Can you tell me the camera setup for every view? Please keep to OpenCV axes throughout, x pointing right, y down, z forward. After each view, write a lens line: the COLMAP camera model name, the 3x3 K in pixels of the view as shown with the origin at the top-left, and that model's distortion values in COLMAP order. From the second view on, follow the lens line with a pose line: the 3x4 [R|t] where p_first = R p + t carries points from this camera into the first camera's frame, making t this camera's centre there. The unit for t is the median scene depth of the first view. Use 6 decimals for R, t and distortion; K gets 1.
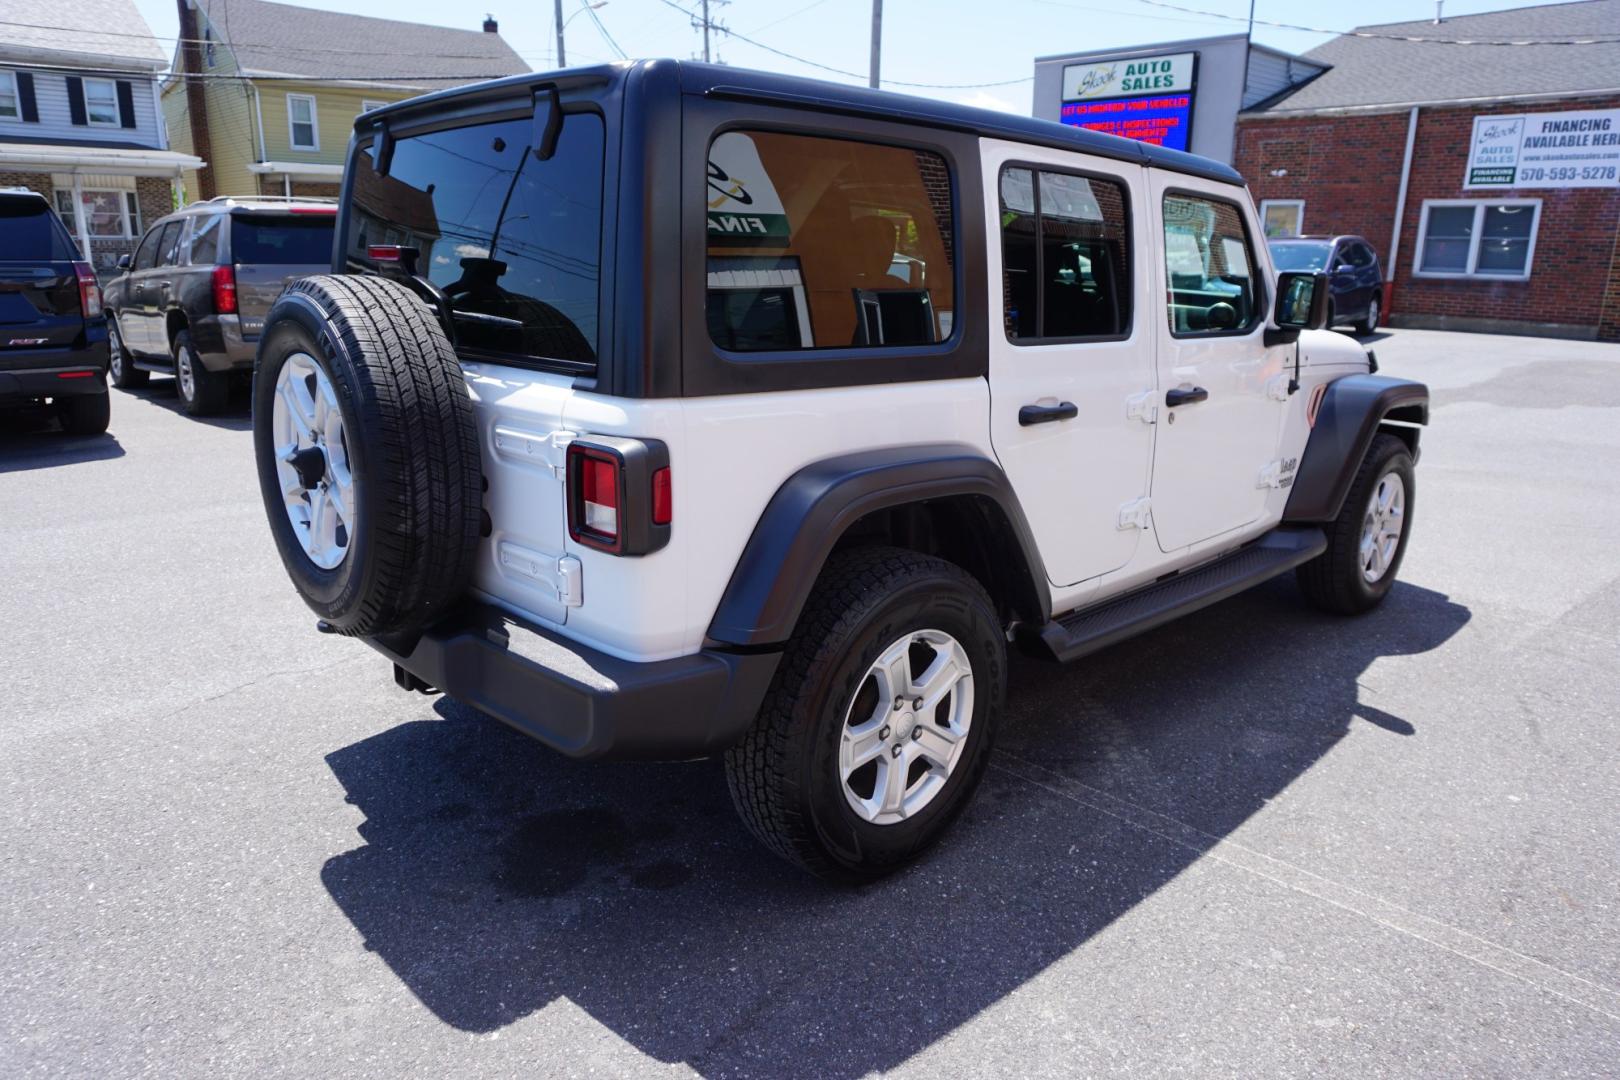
lens RADIAL K [[1066.3, 0, 810.0], [0, 1066.3, 540.0], [0, 0, 1]] dist [-0.005369, 0.002679]
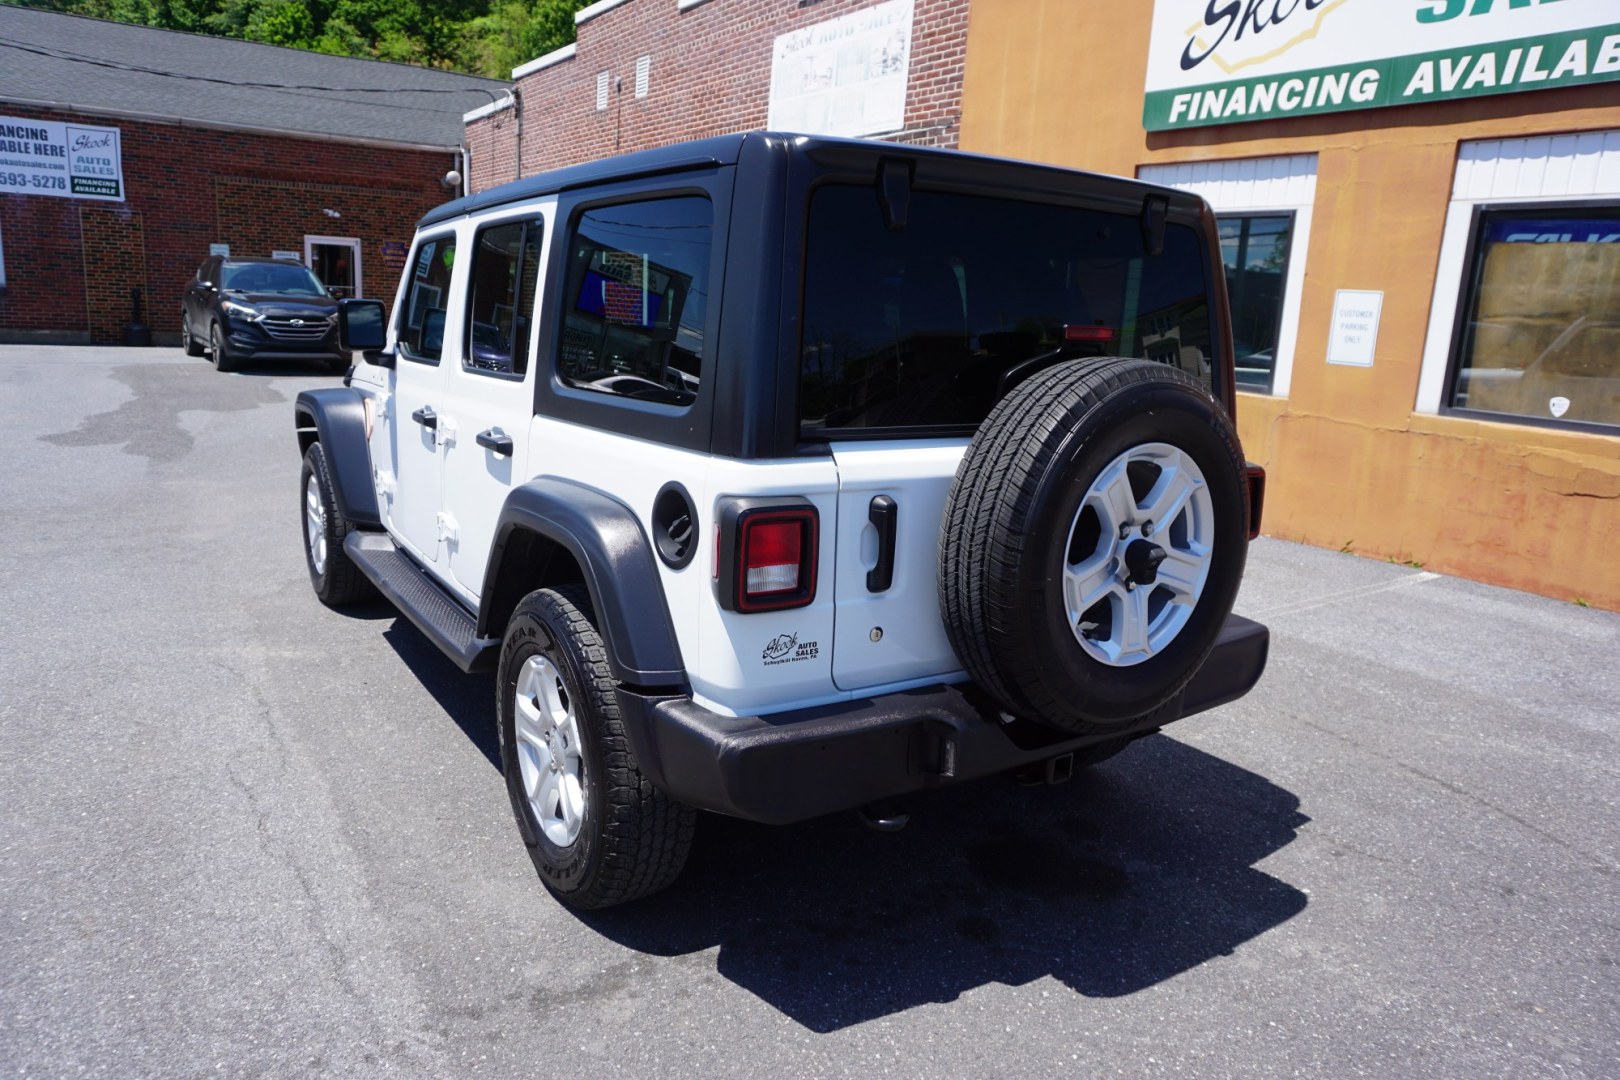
lens RADIAL K [[1089.6, 0, 806.6], [0, 1089.6, 533.6], [0, 0, 1]] dist [-0.054987, 0.037505]
pose [[0.176697, -0.218071, 0.959804, -0.272282], [0.222010, 0.958848, 0.176982, -0.060471], [-0.958900, 0.181814, 0.217839, 0.204507]]
